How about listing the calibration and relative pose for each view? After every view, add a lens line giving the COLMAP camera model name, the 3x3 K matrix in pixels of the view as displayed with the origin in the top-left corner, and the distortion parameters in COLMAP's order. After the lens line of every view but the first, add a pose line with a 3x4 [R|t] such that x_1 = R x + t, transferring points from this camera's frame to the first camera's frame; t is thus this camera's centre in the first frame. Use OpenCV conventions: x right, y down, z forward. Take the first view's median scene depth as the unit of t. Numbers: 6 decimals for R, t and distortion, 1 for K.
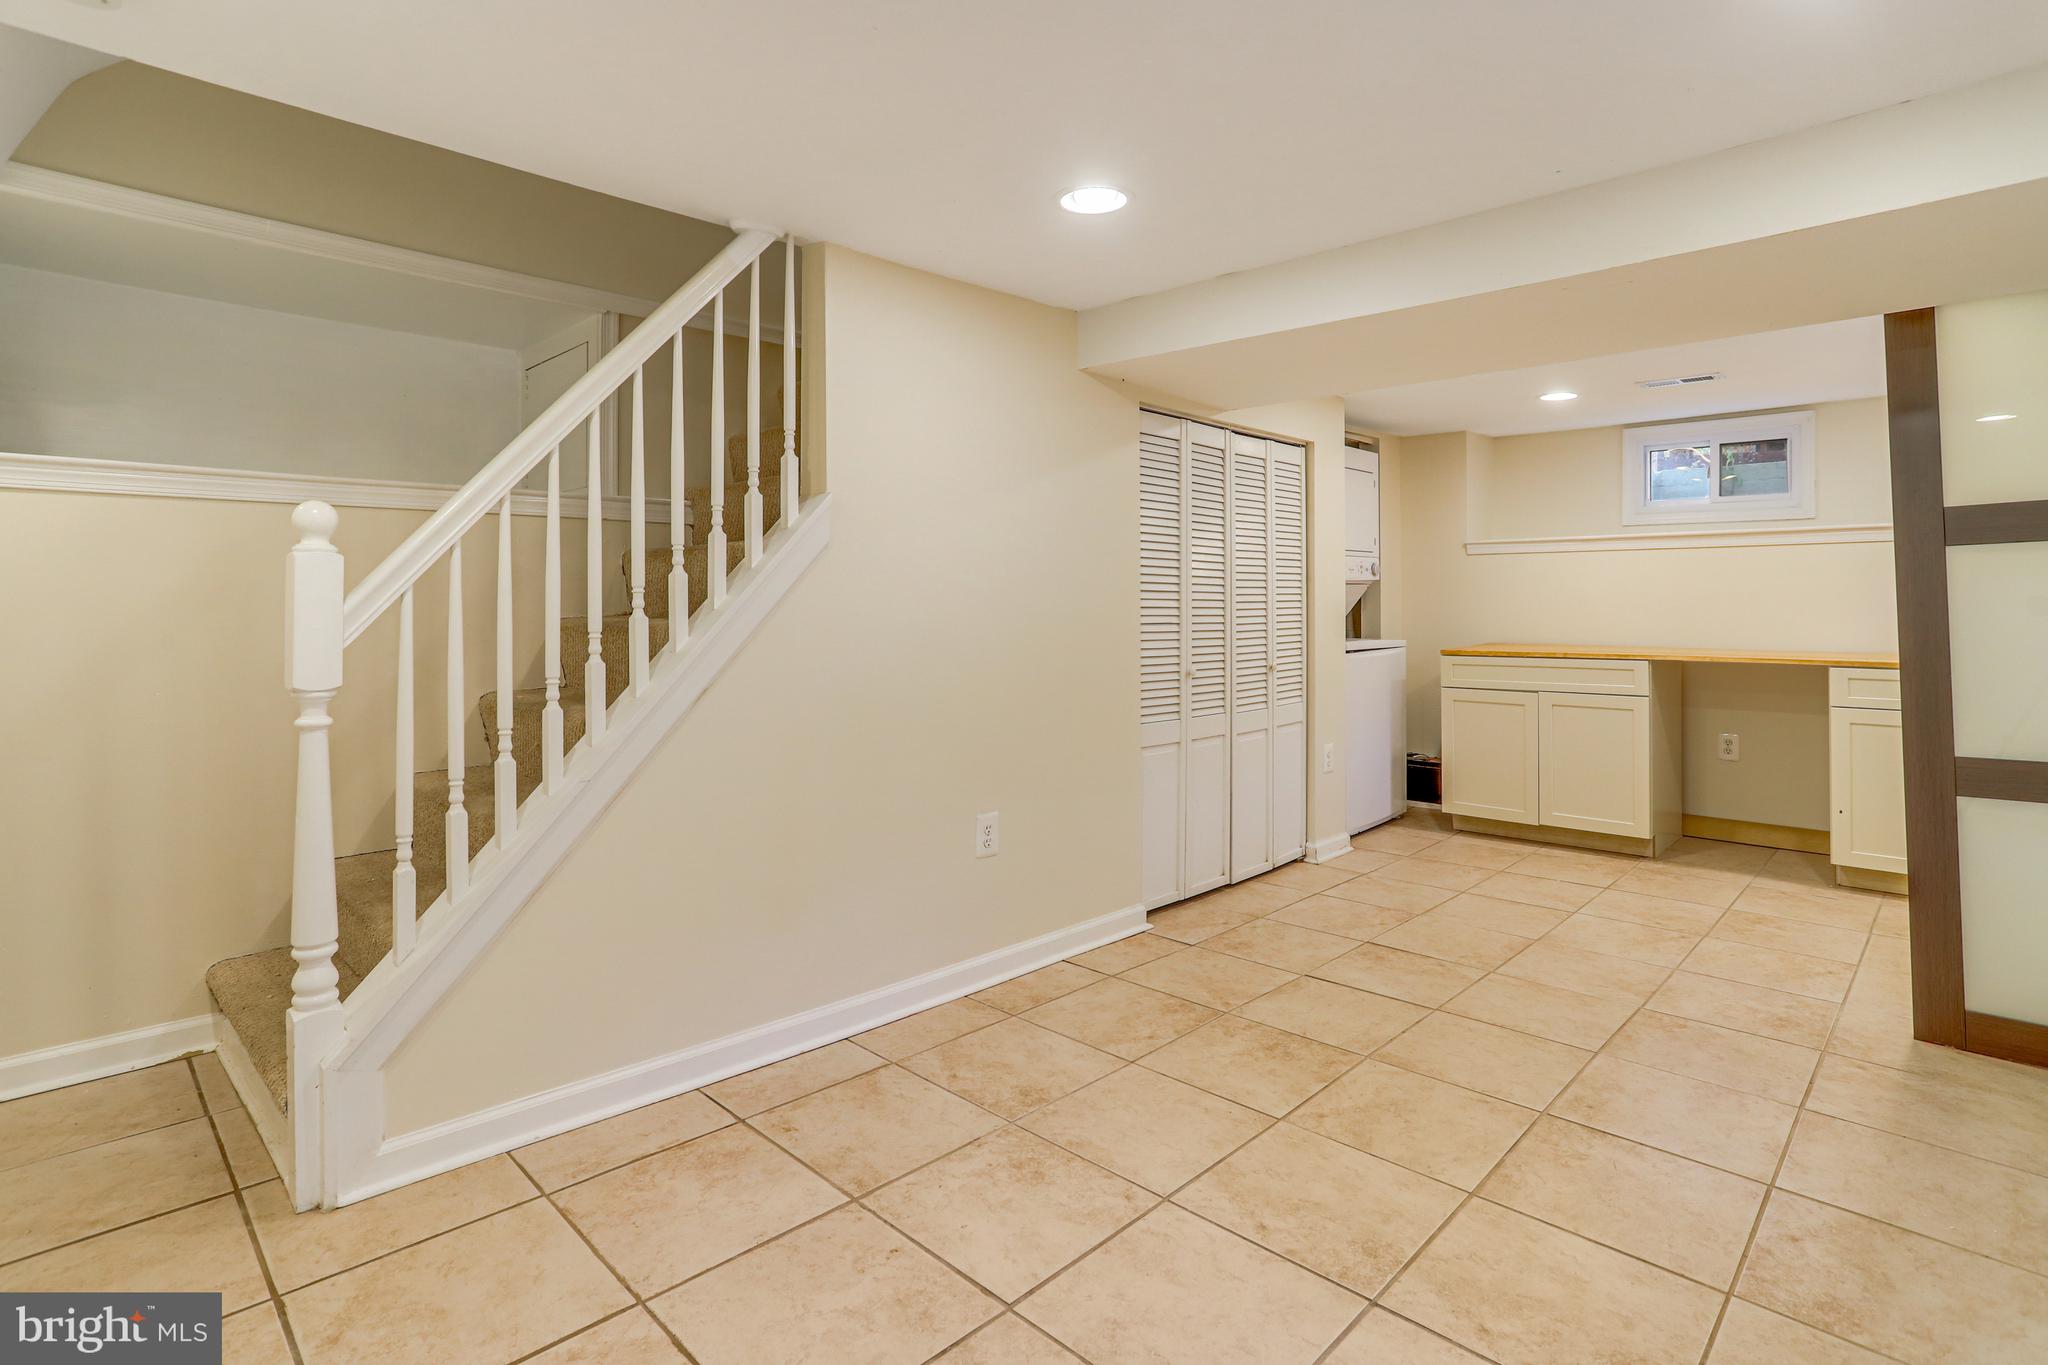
lens RADIAL K [[997.2, 0, 1024.3], [0, 997.2, 679.2], [0, 0, 1]] dist [-0.057943, 0.030346]
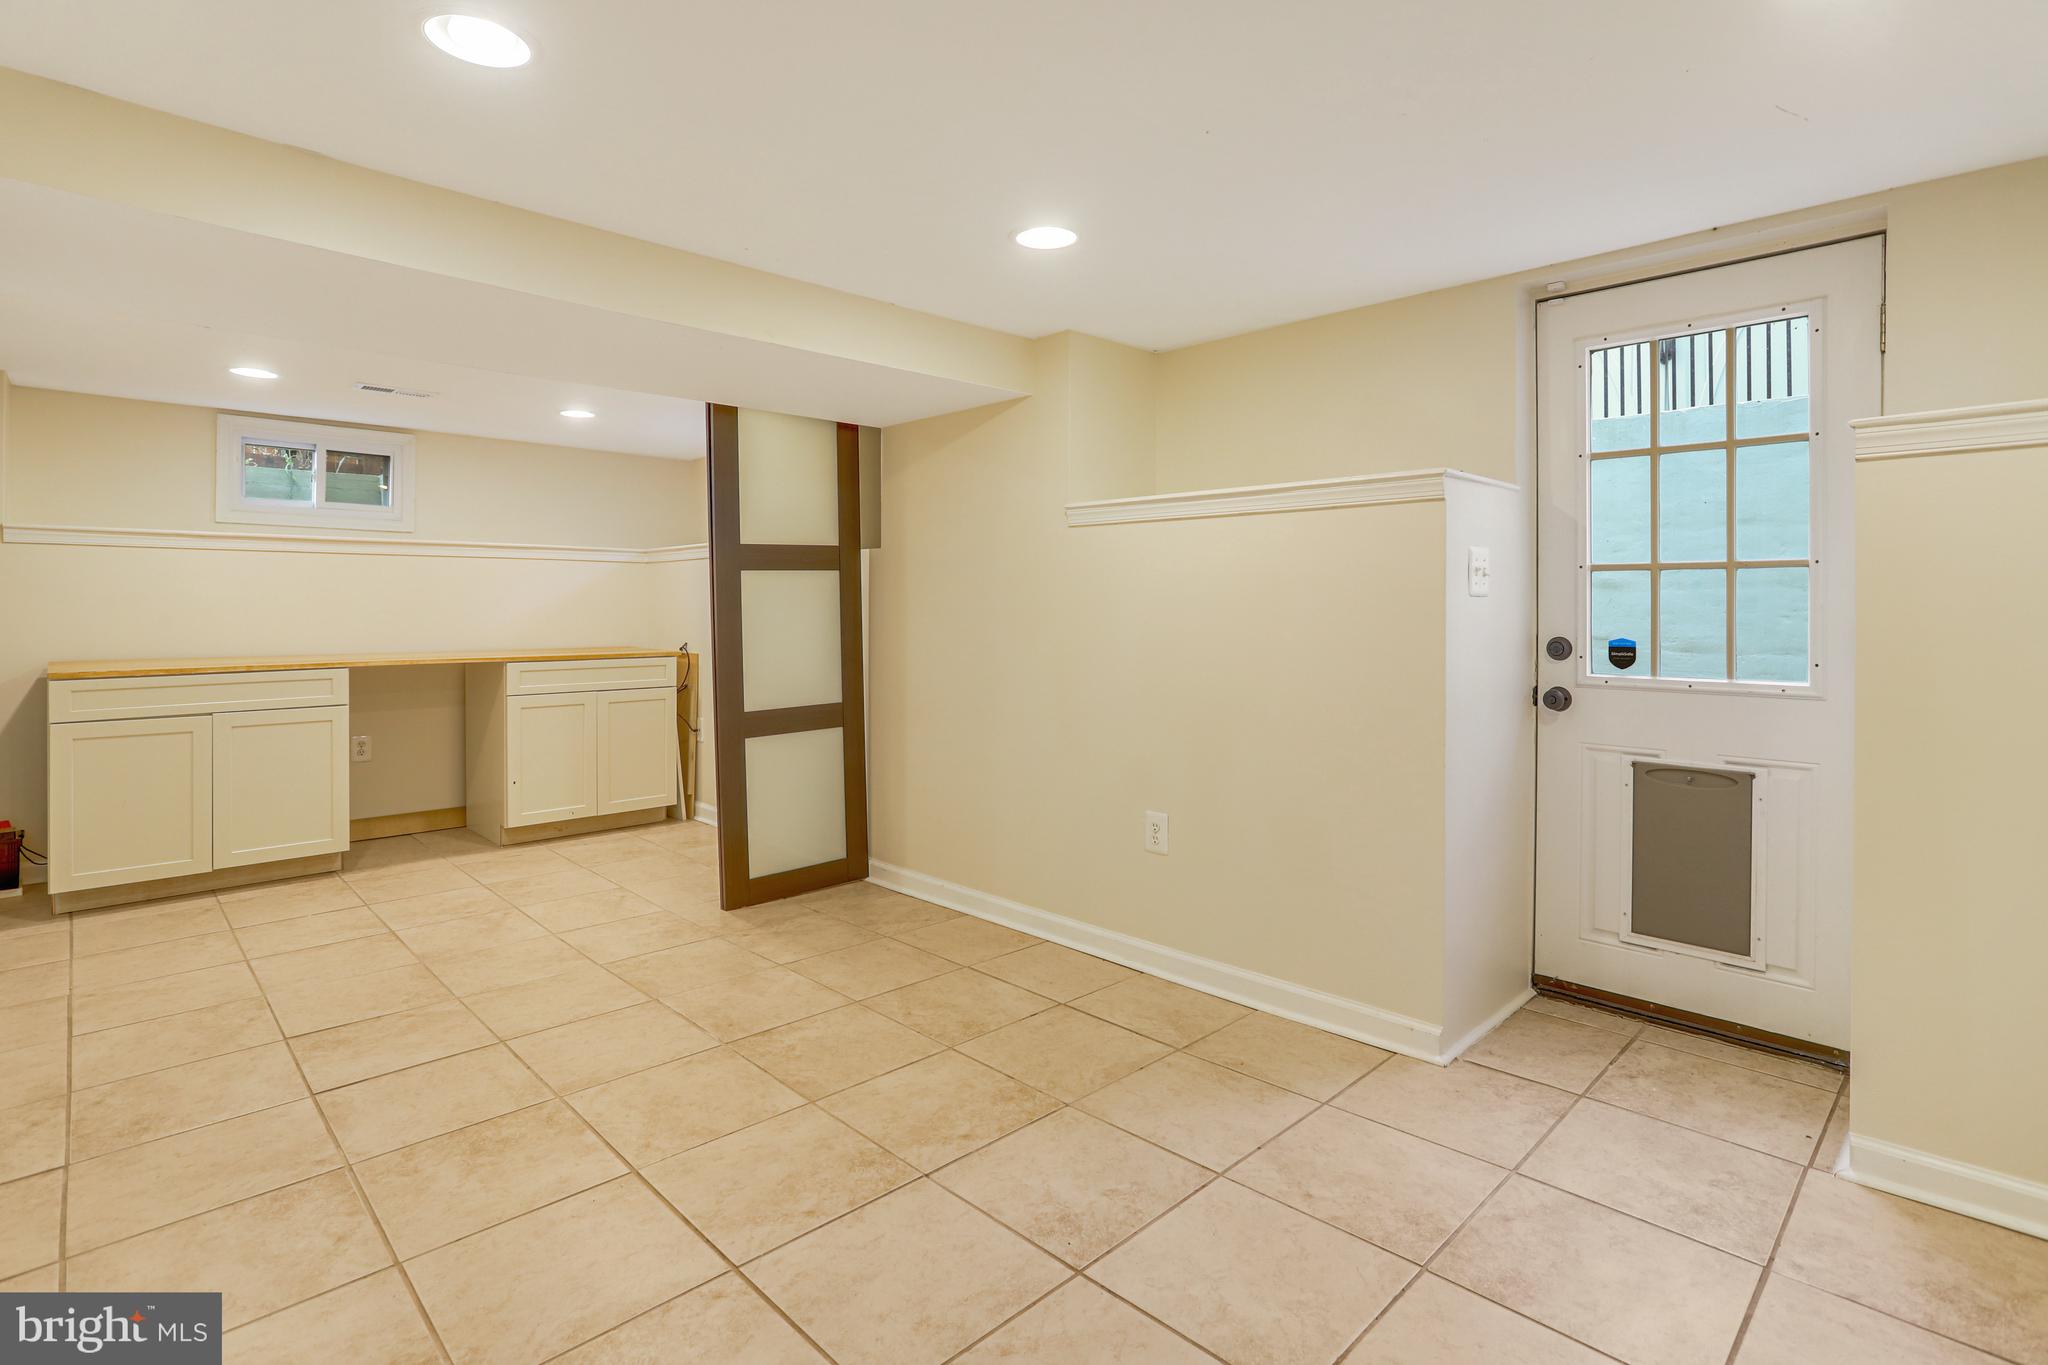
lens RADIAL K [[997.2, 0, 1024.3], [0, 997.2, 679.2], [0, 0, 1]] dist [-0.057943, 0.030346]
pose [[0.028709, -0.065890, 0.997414, -0.310392], [0.072498, 0.995334, 0.063665, -0.020348], [-0.996955, 0.070483, 0.033352, 0.293349]]
